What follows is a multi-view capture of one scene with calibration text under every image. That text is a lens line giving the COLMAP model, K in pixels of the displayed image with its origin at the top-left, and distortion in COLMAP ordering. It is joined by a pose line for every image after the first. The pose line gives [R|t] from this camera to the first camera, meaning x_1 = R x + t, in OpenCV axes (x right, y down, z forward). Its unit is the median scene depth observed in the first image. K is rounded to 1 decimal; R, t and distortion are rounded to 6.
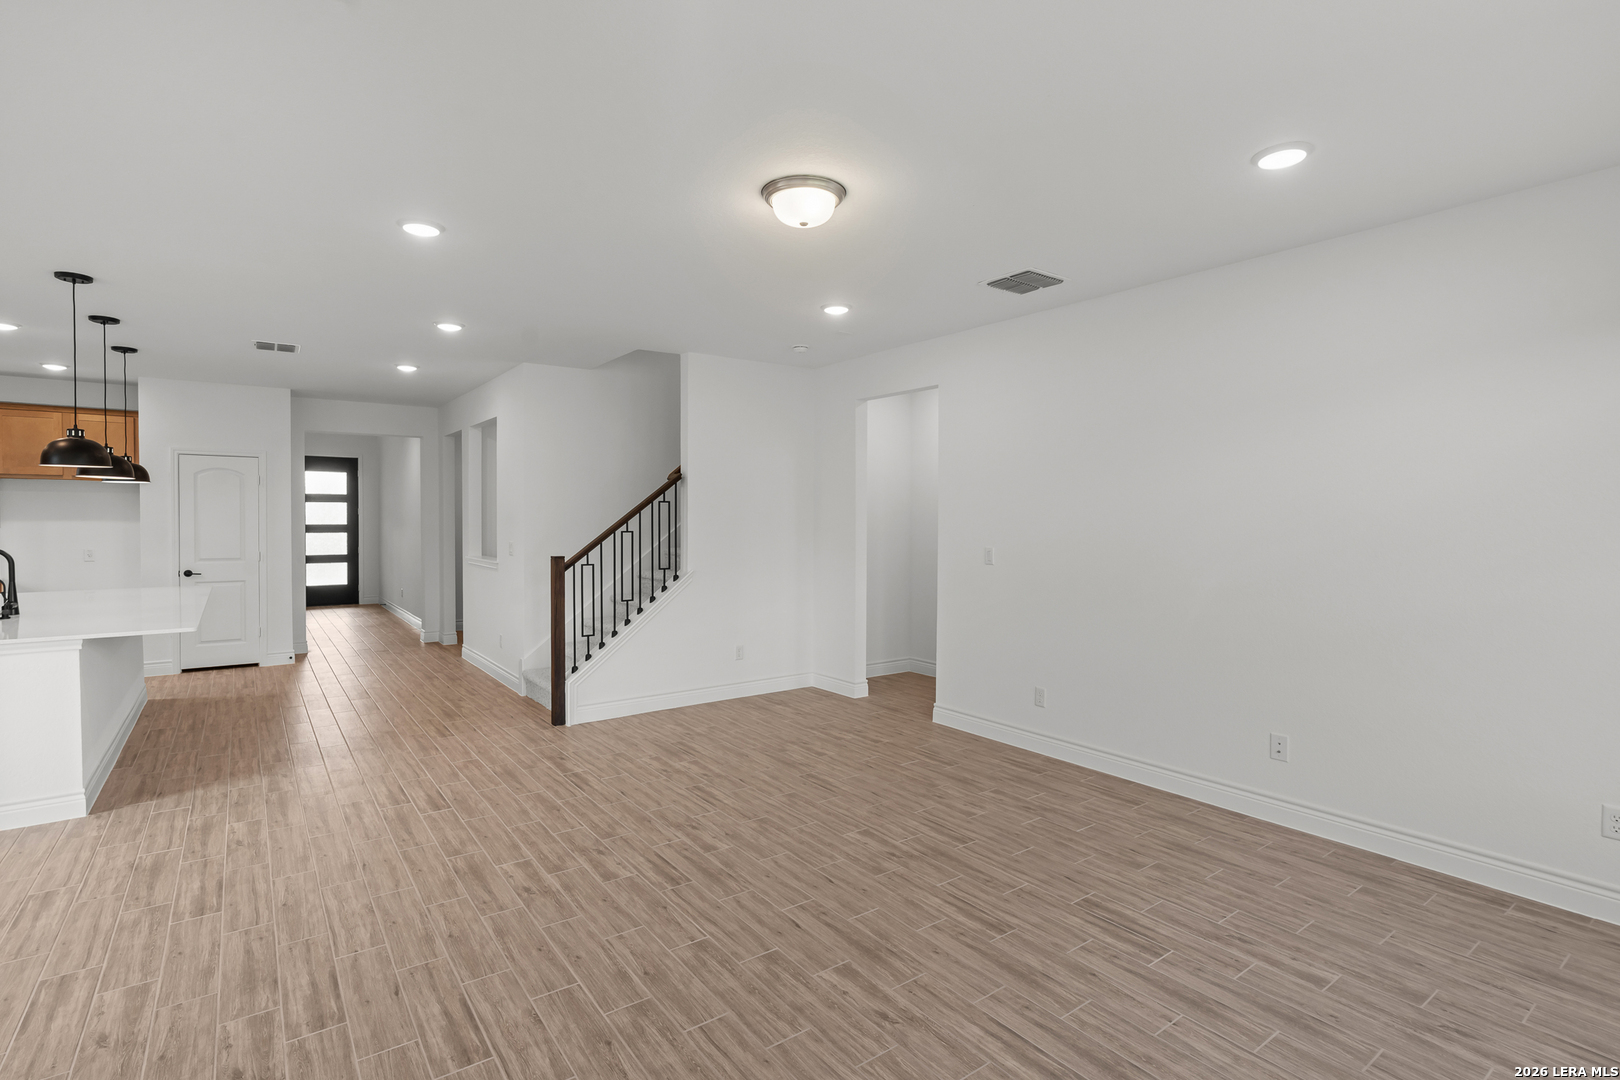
lens RADIAL K [[794.7, 0, 814.4], [0, 794.7, 533.4], [0, 0, 1]] dist [-0.005770, 0.002289]
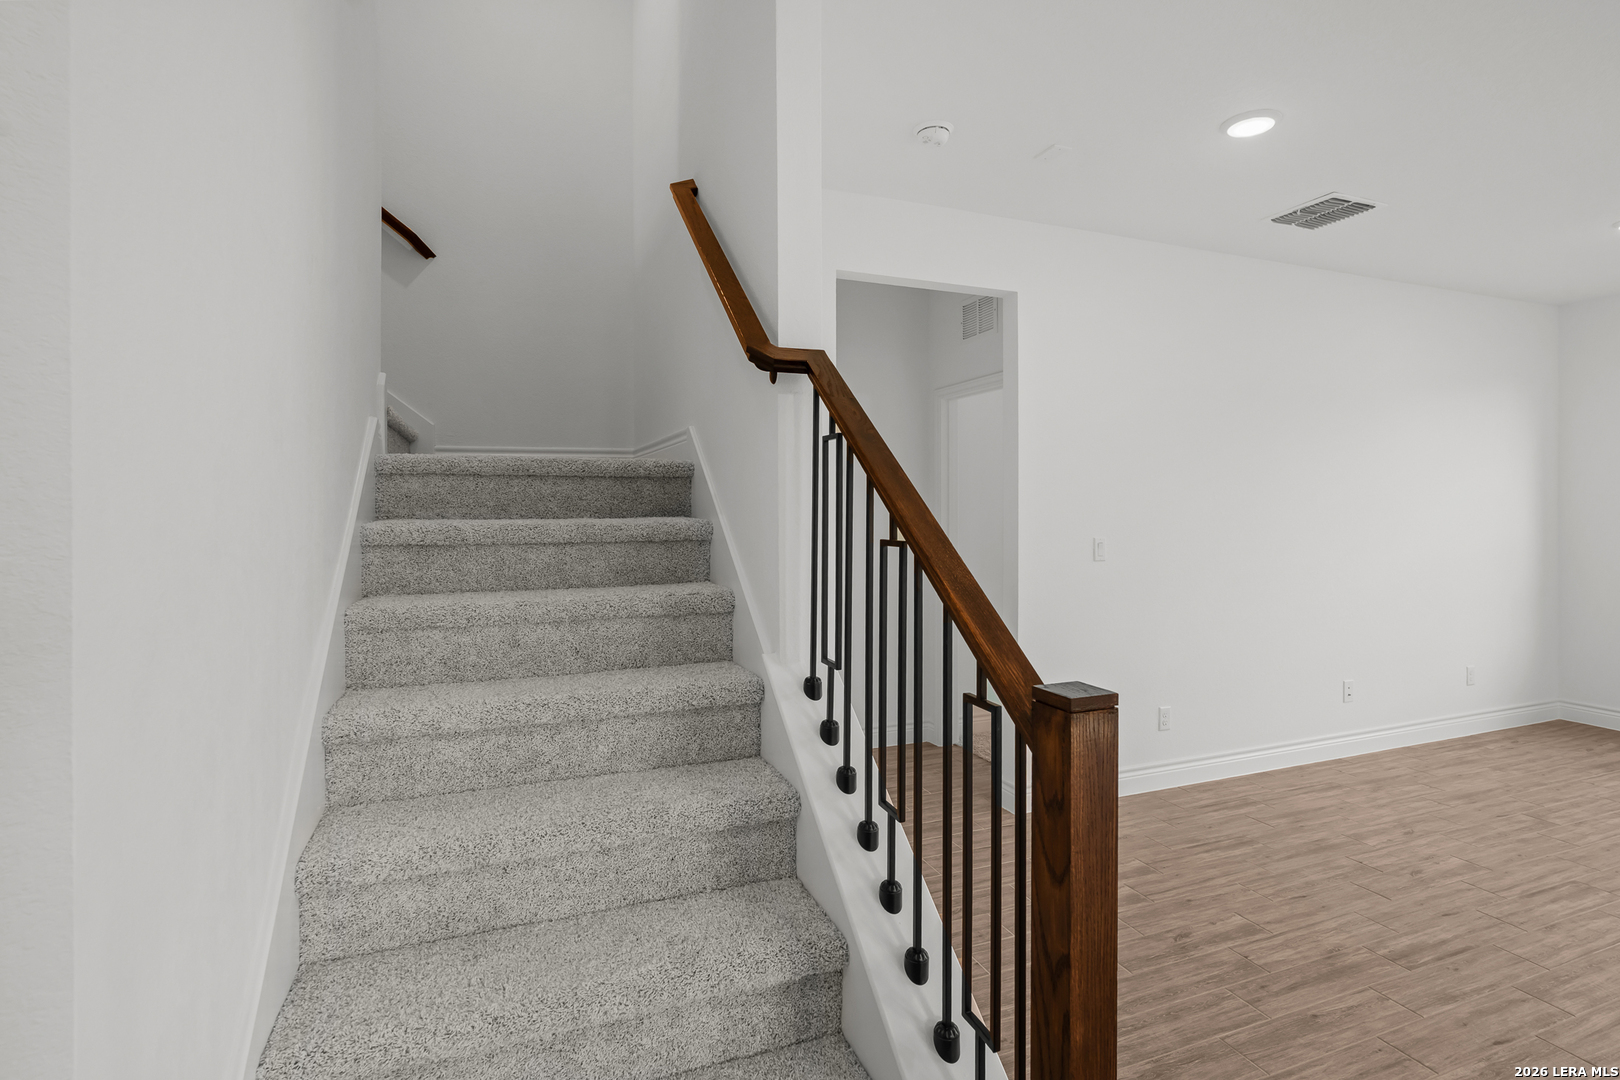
lens RADIAL K [[794.7, 0, 797.0], [0, 794.7, 524.4], [0, 0, 1]] dist [-0.005770, 0.002289]
pose [[0.245826, -0.023999, 0.969017, -0.674941], [0.019546, 0.999613, 0.019798, -0.015983], [-0.969117, 0.014073, 0.246200, 1.346867]]
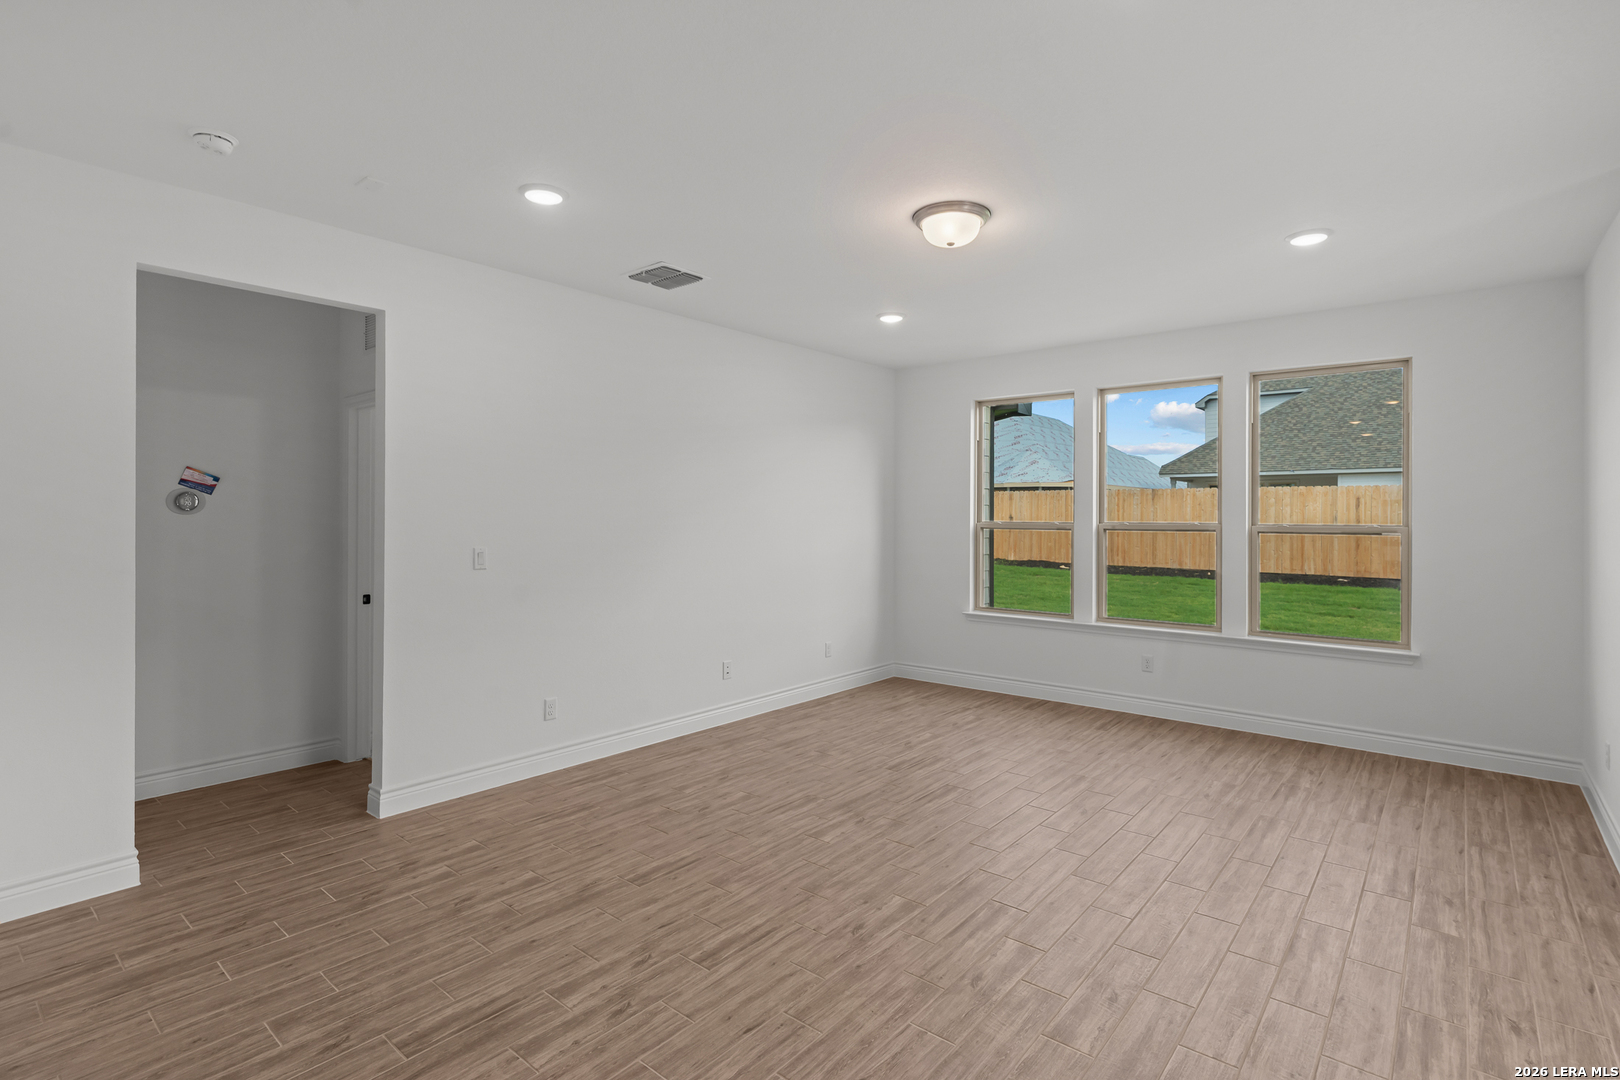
lens RADIAL K [[794.7, 0, 805.8], [0, 794.7, 527.2], [0, 0, 1]] dist [-0.005770, 0.002289]
pose [[-0.250522, -0.018073, 0.967942, -0.755529], [0.013288, 0.999667, 0.022104, -0.017414], [-0.968020, 0.018399, -0.250198, 1.092423]]
